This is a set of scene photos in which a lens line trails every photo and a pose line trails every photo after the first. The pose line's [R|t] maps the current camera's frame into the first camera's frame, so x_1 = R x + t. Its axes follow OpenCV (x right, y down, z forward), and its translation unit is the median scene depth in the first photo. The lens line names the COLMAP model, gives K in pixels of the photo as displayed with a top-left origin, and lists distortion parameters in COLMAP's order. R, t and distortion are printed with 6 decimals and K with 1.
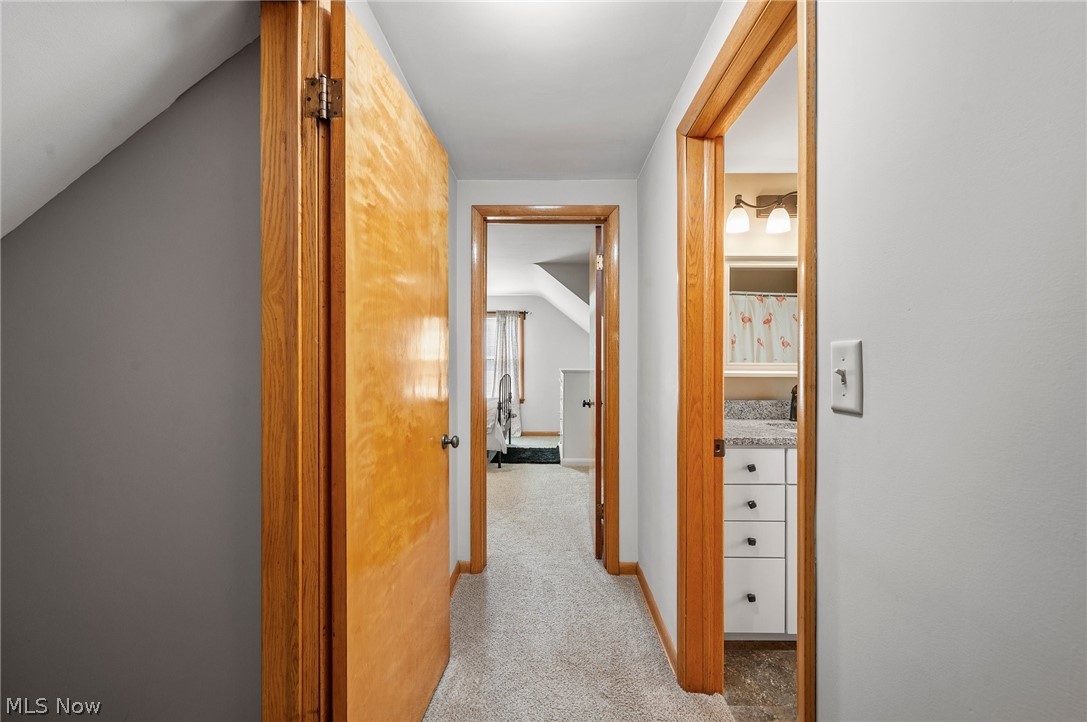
lens RADIAL K [[430.2, 0, 544.2], [0, 430.2, 358.7], [0, 0, 1]] dist [-0.001614, 0.000398]
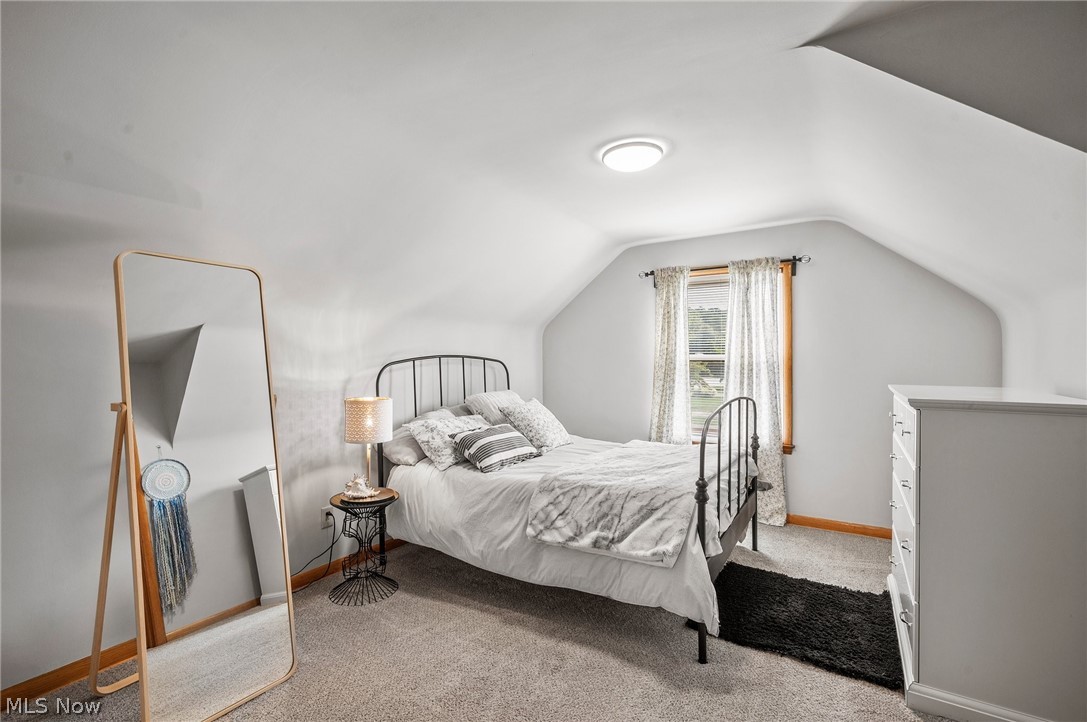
lens RADIAL K [[495.0, 0, 542.7], [0, 495.0, 359.8], [0, 0, 1]] dist [0.001719, 0.000041]
pose [[0.855815, -0.000574, -0.517281, -0.000879], [0.003680, 0.999981, 0.004978, -0.003731], [0.517269, -0.006164, 0.855801, 0.404926]]
